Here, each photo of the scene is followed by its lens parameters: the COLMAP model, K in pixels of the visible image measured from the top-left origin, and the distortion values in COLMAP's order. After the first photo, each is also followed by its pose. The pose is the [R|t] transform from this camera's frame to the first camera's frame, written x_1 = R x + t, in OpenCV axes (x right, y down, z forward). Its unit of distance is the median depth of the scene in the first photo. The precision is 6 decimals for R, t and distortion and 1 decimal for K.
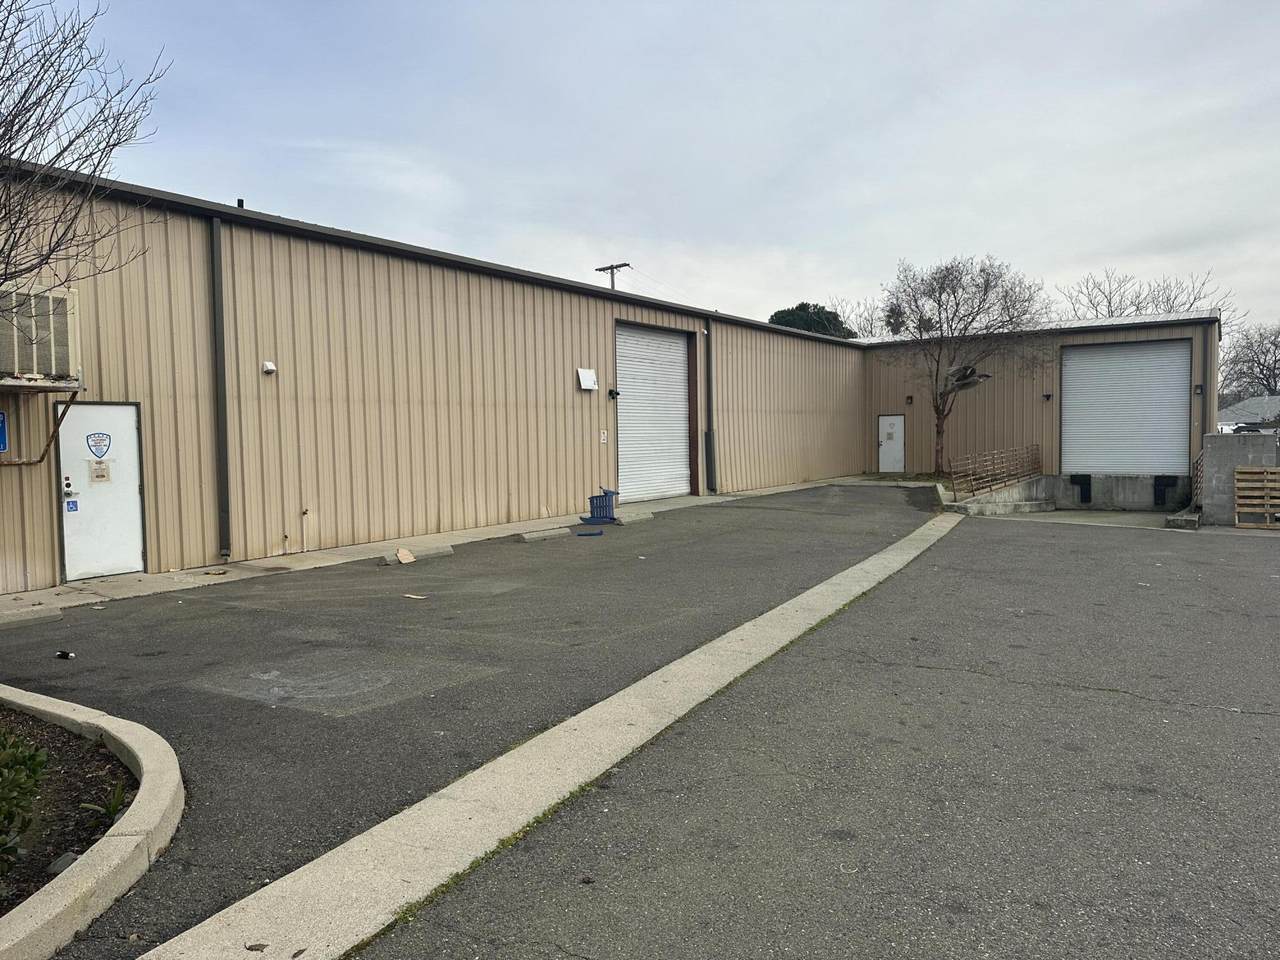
lens RADIAL K [[883.3, 0, 640.0], [0, 883.3, 480.0], [0, 0, 1]] dist [0.163588, -0.265326]
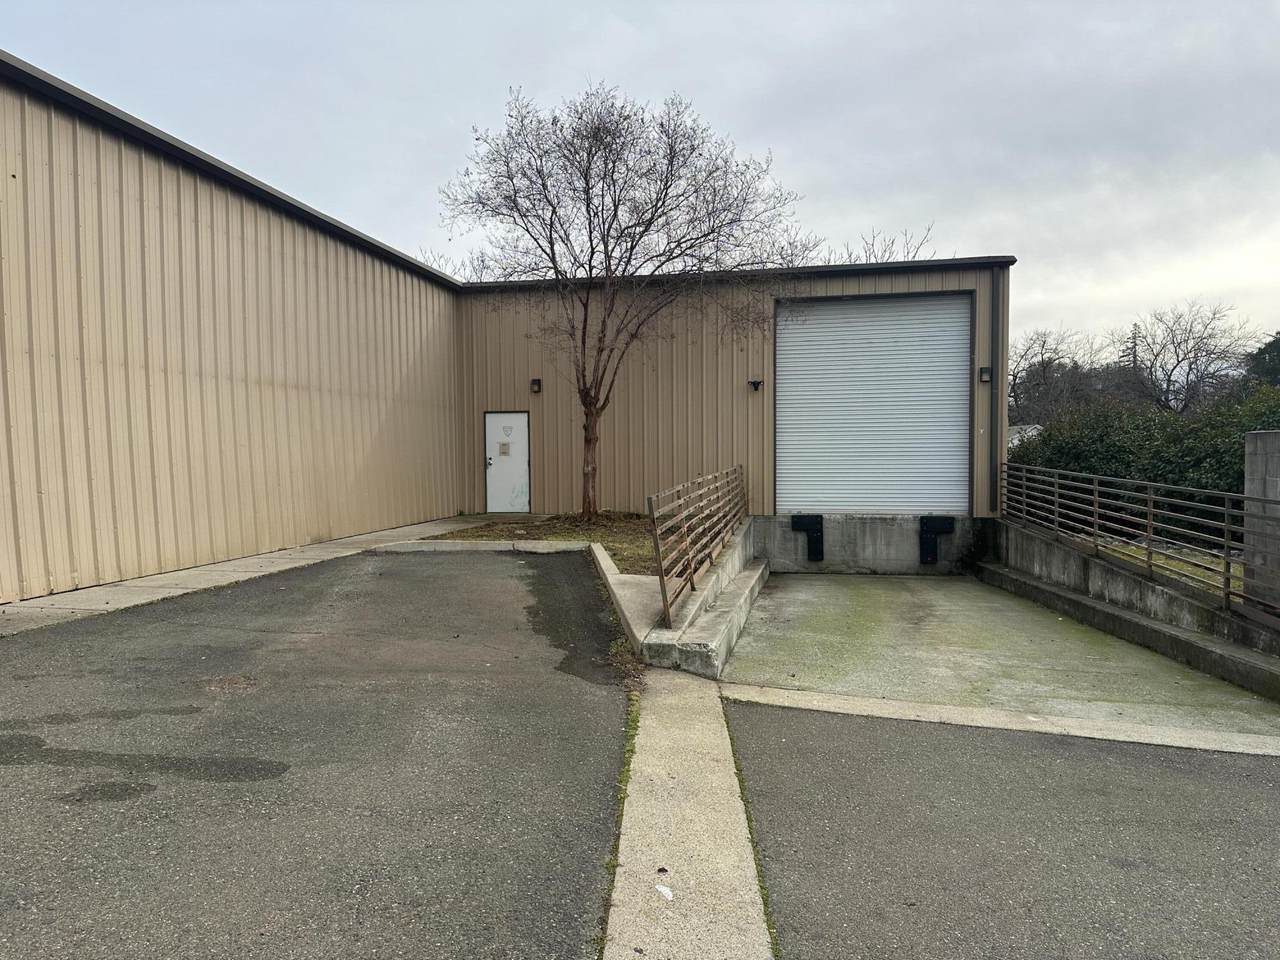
lens RADIAL K [[883.3, 0, 640.0], [0, 883.3, 480.0], [0, 0, 1]] dist [0.163588, -0.265326]
pose [[0.918145, -0.002551, 0.396236, 0.193264], [0.013178, 0.999623, -0.024100, -0.020917], [-0.396025, 0.027349, 0.917832, 0.641000]]
